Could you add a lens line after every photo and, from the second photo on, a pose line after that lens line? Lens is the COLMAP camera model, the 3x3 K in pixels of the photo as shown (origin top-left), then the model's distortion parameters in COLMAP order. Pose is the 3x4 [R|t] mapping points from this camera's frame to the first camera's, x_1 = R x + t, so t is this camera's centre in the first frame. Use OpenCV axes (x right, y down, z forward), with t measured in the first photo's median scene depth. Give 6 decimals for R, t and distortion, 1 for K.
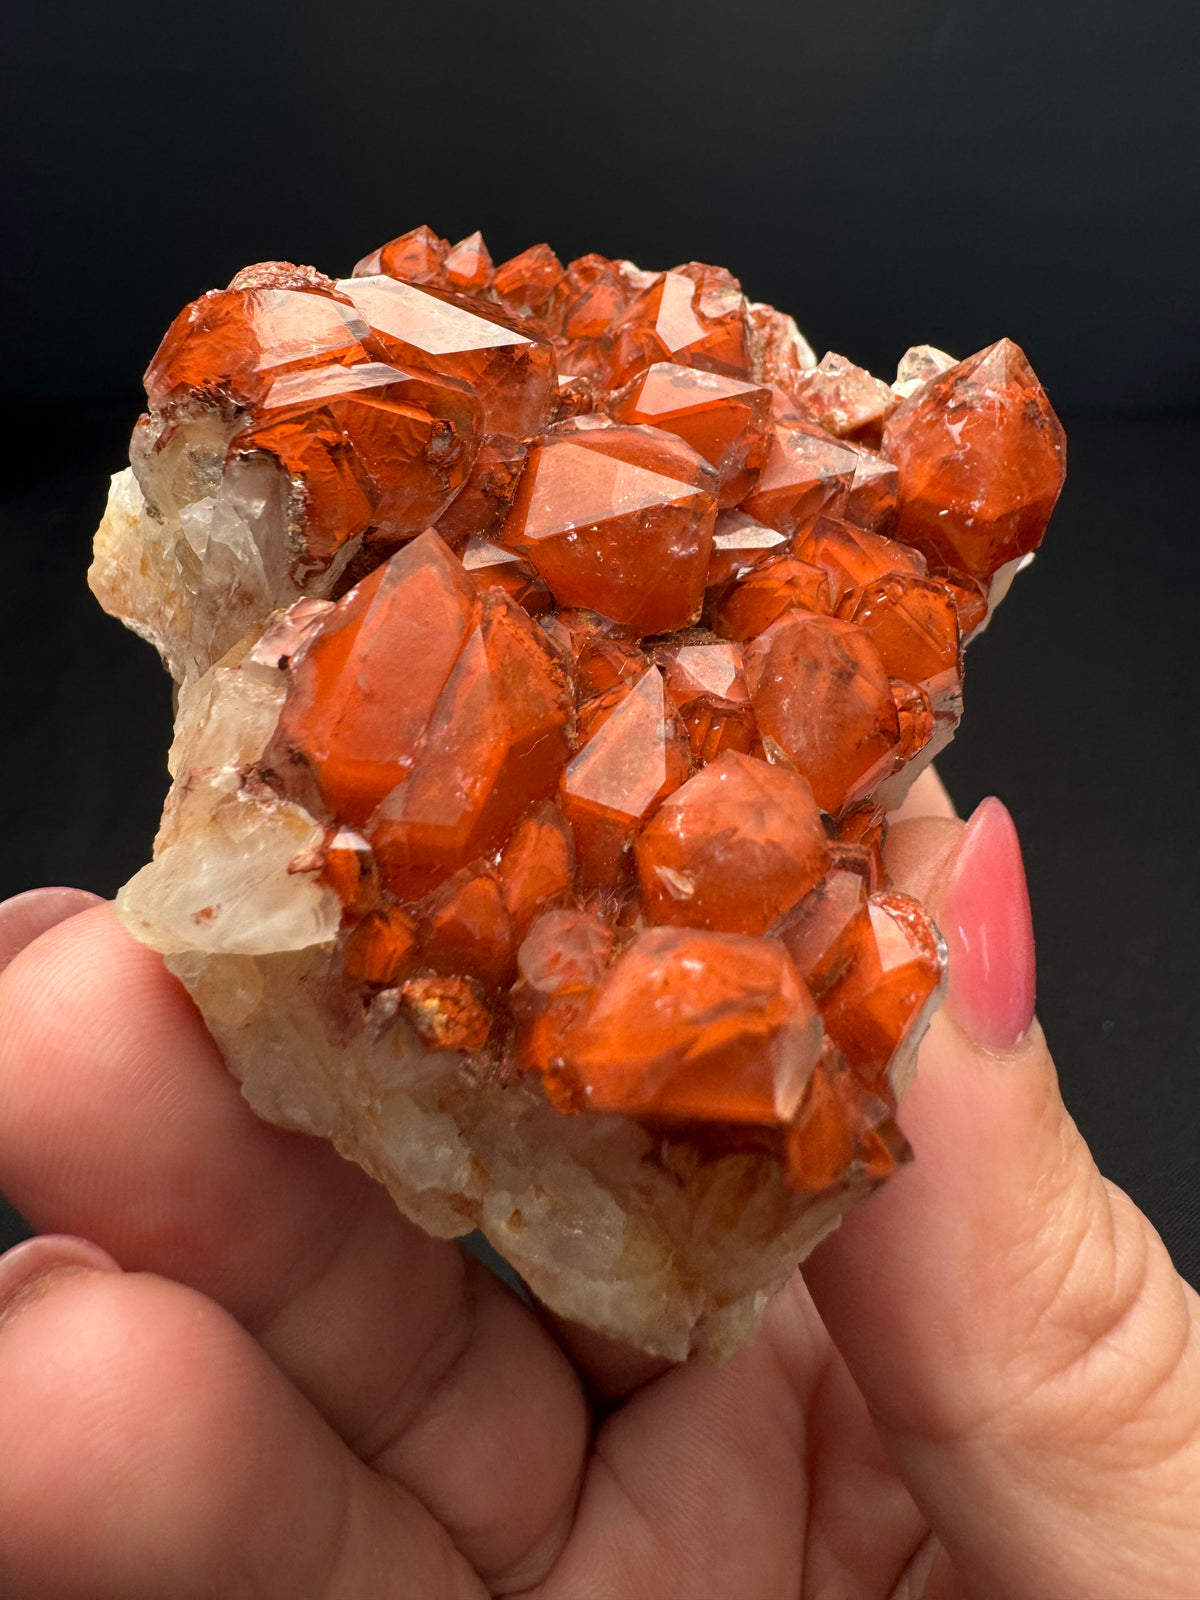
lens RADIAL K [[955.3, 0, 633.4], [0, 955.3, 793.0], [0, 0, 1]] dist [-0.004781, -0.001364]
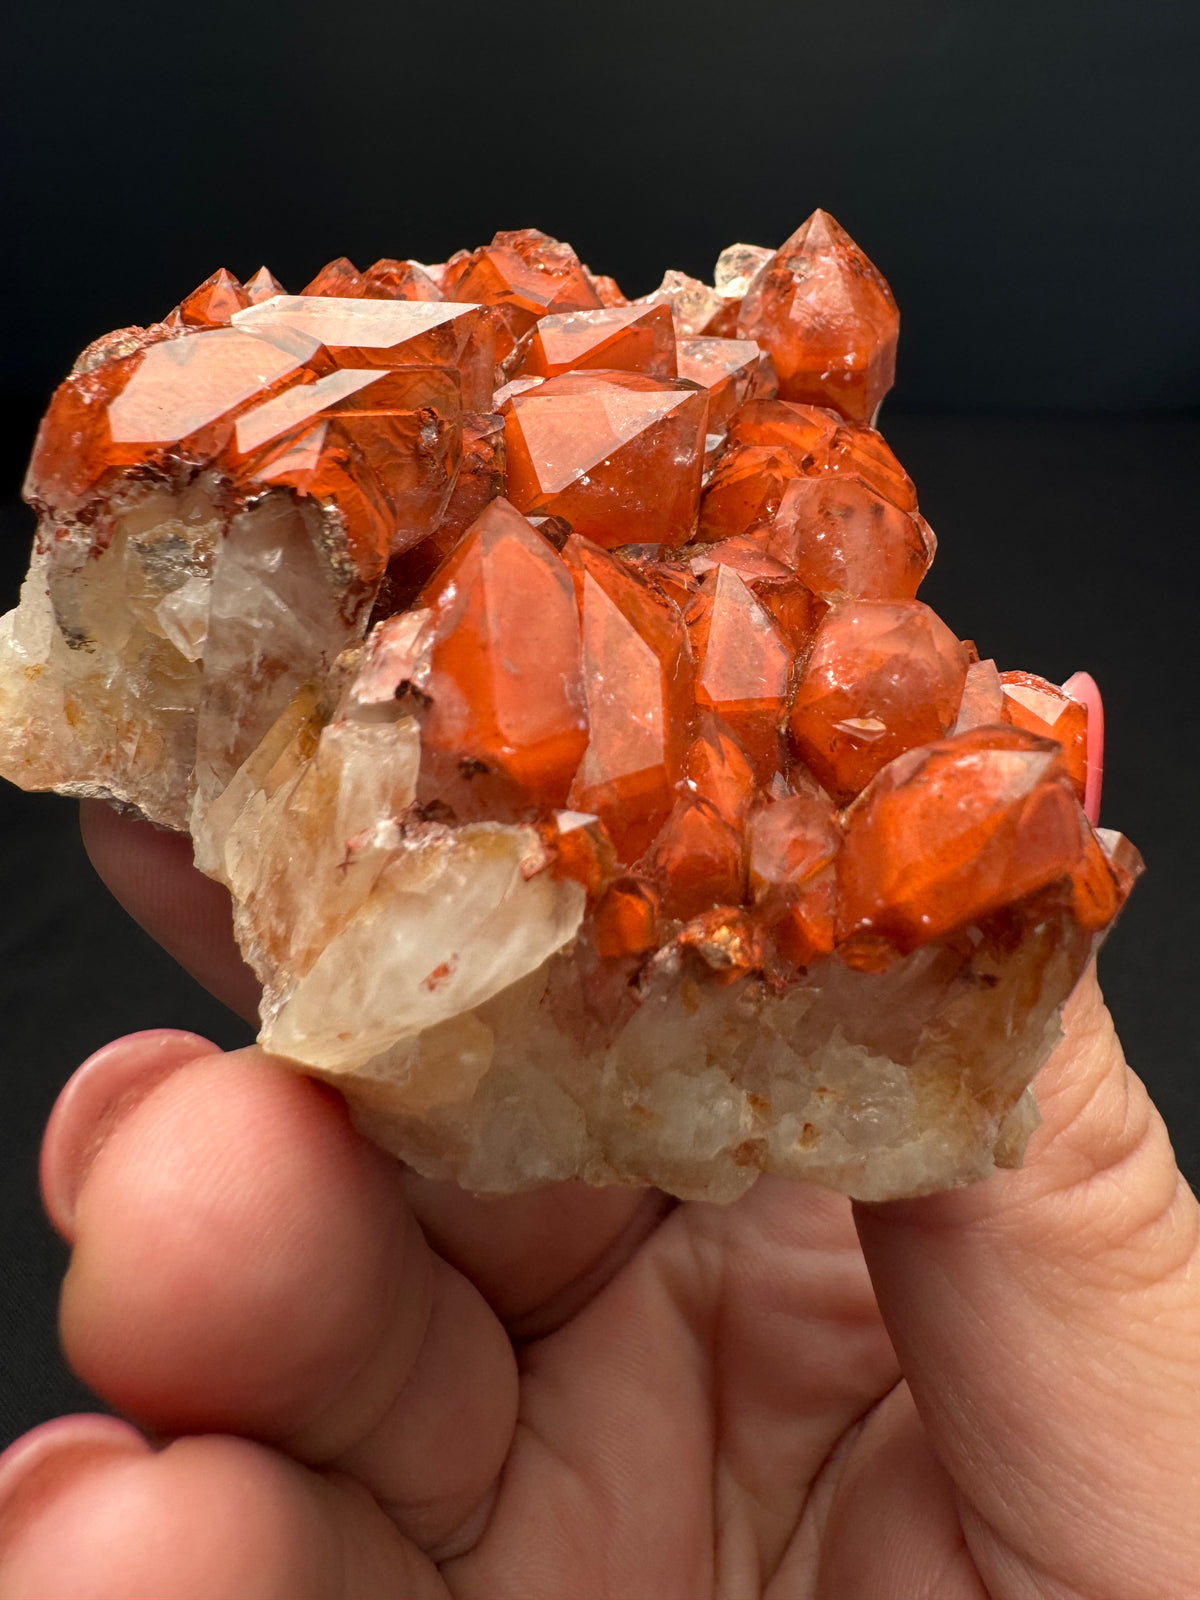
lens RADIAL K [[950.0, 0, 582.7], [0, 950.0, 807.6], [0, 0, 1]] dist [0.000250, 0.000166]
pose [[0.873046, -0.407902, 0.267222, -0.474334], [0.418206, 0.908134, 0.019896, 0.021129], [-0.250789, 0.094384, 0.963430, 0.076287]]
